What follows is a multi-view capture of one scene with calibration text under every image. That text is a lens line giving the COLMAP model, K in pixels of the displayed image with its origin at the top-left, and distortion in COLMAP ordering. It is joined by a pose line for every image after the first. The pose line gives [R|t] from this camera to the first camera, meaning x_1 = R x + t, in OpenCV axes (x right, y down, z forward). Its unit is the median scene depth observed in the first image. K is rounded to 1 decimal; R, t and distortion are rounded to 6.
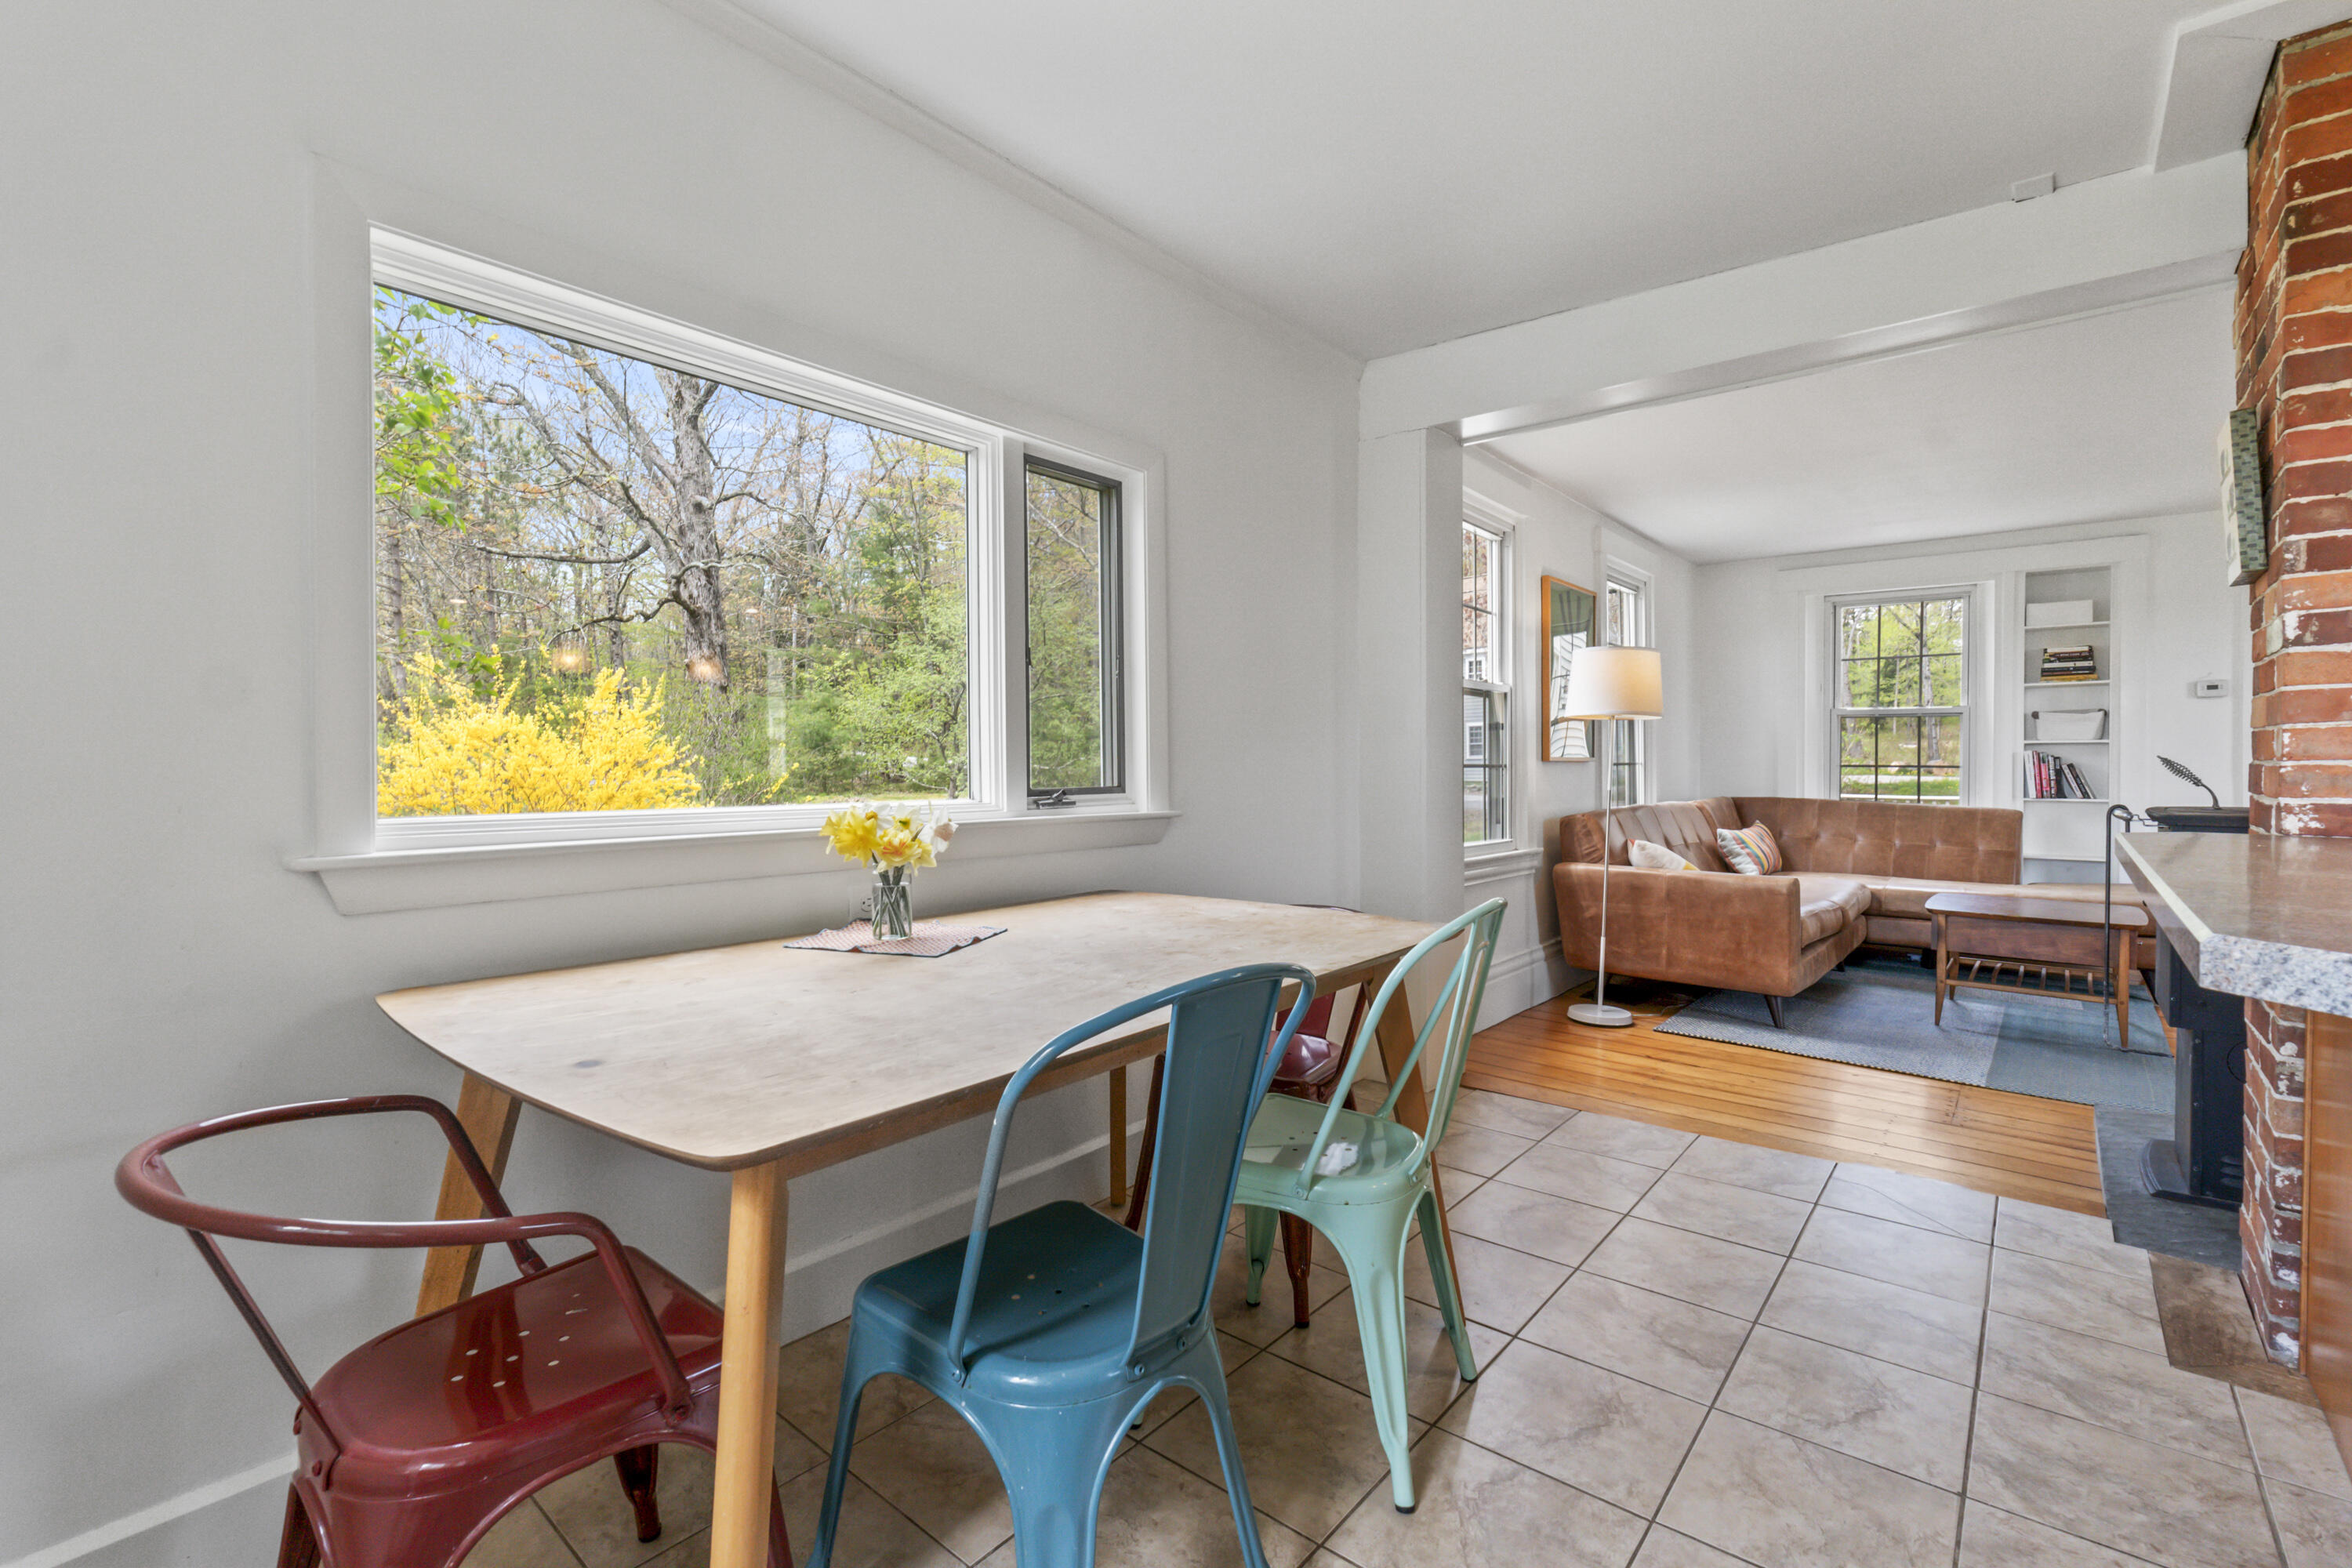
lens RADIAL K [[1044.9, 0, 1172.1], [0, 1044.9, 777.7], [0, 0, 1]] dist [-0.008263, 0.000349]
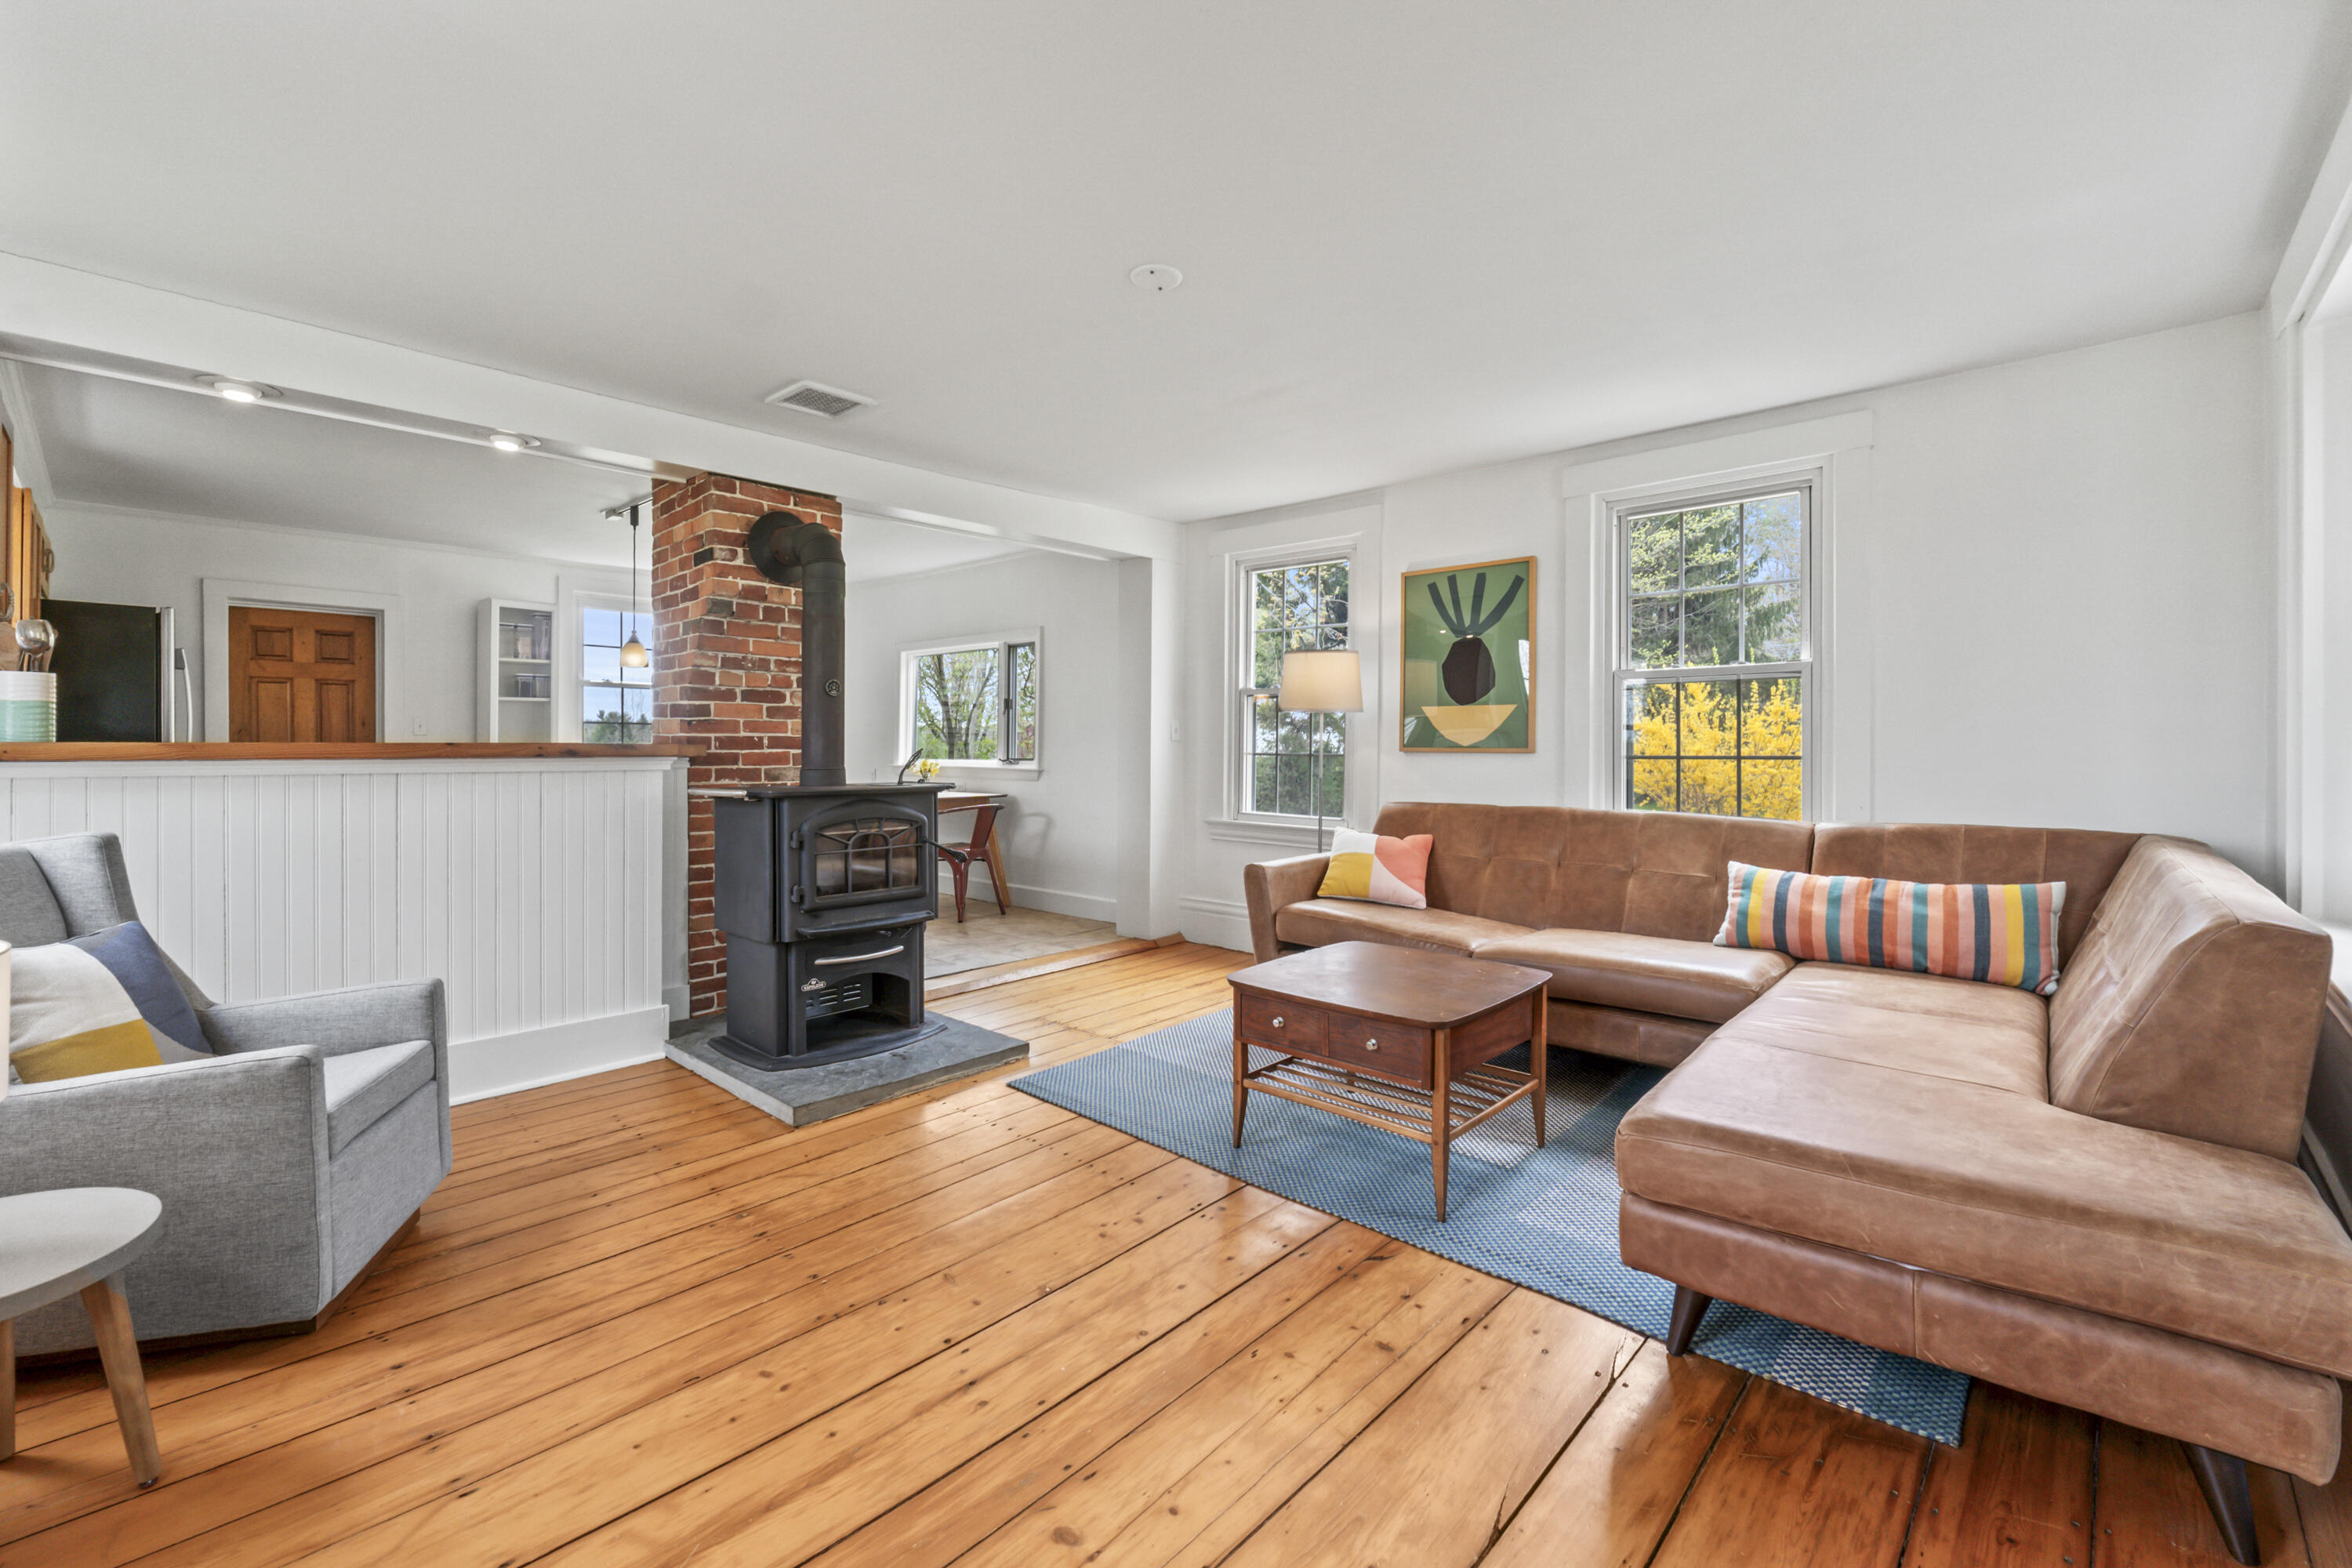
lens RADIAL K [[986.3, 0, 1169.7], [0, 986.3, 752.4], [0, 0, 1]] dist [-0.009052, 0.001113]
pose [[-0.040514, 0.010338, -0.999125, 1.472839], [-0.017075, 0.999793, 0.011037, -0.023801], [0.999033, 0.017507, -0.040329, 0.887179]]
